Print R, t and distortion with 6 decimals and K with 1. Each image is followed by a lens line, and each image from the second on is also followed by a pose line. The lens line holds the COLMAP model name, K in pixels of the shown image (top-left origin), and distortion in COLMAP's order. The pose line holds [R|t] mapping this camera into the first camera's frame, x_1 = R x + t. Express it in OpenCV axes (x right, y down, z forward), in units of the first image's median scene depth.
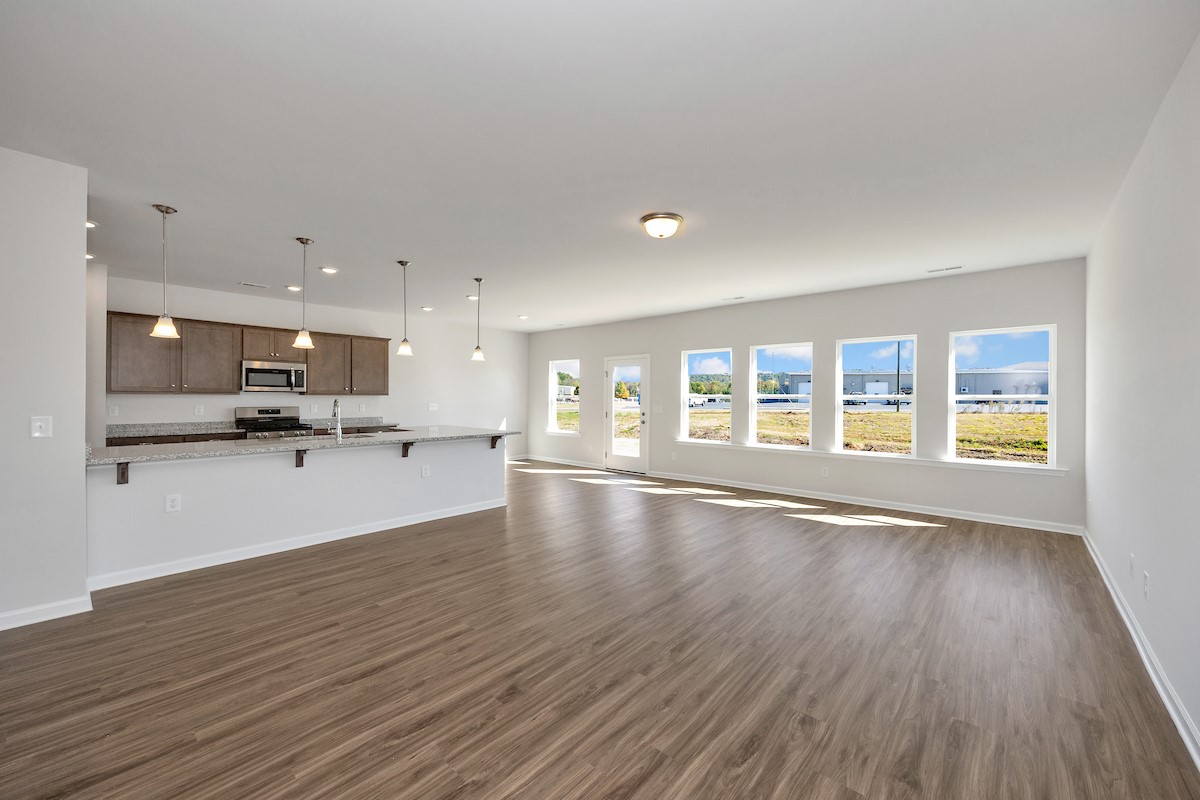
lens RADIAL K [[463.7, 0, 595.6], [0, 463.7, 402.5], [0, 0, 1]] dist [-0.002647, -0.000332]
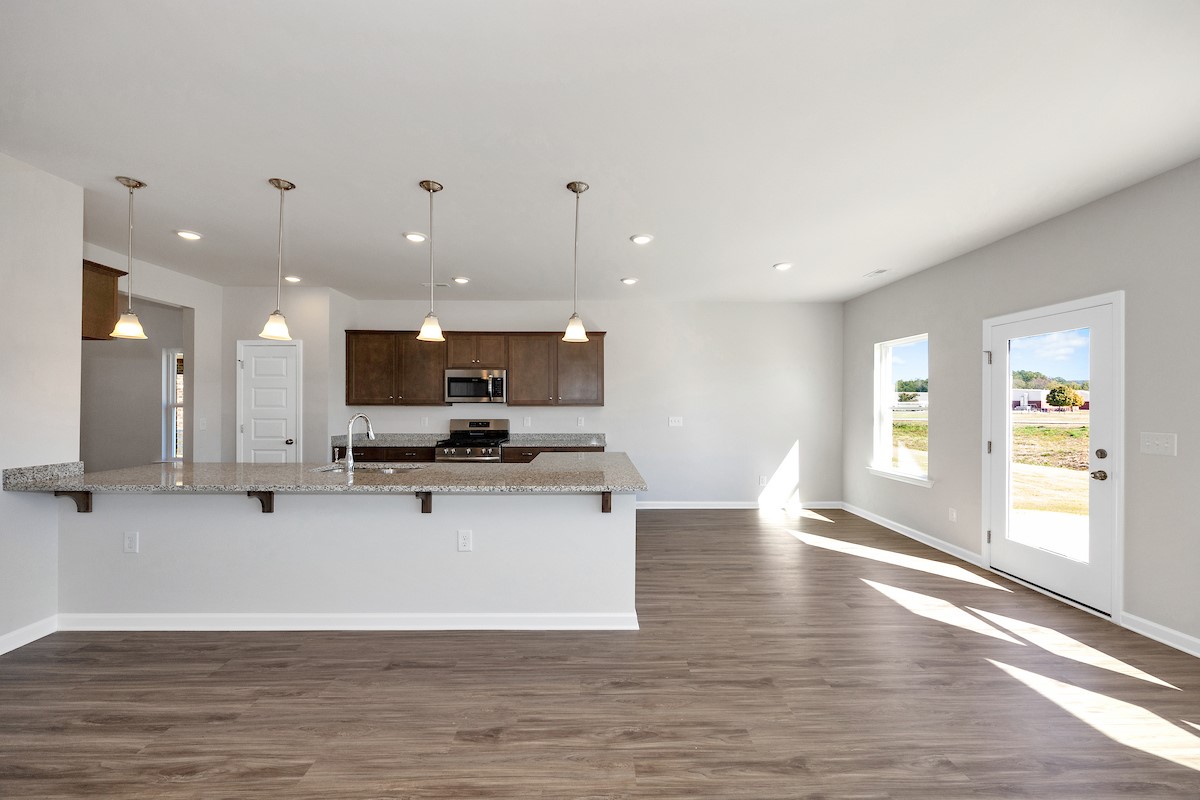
lens RADIAL K [[463.7, 0, 595.6], [0, 463.7, 402.5], [0, 0, 1]] dist [-0.002647, -0.000332]
pose [[0.679059, -0.007650, -0.734044, 0.127941], [-0.005271, 0.999869, -0.015296, -0.011055], [0.734065, 0.014256, 0.678930, 0.569427]]
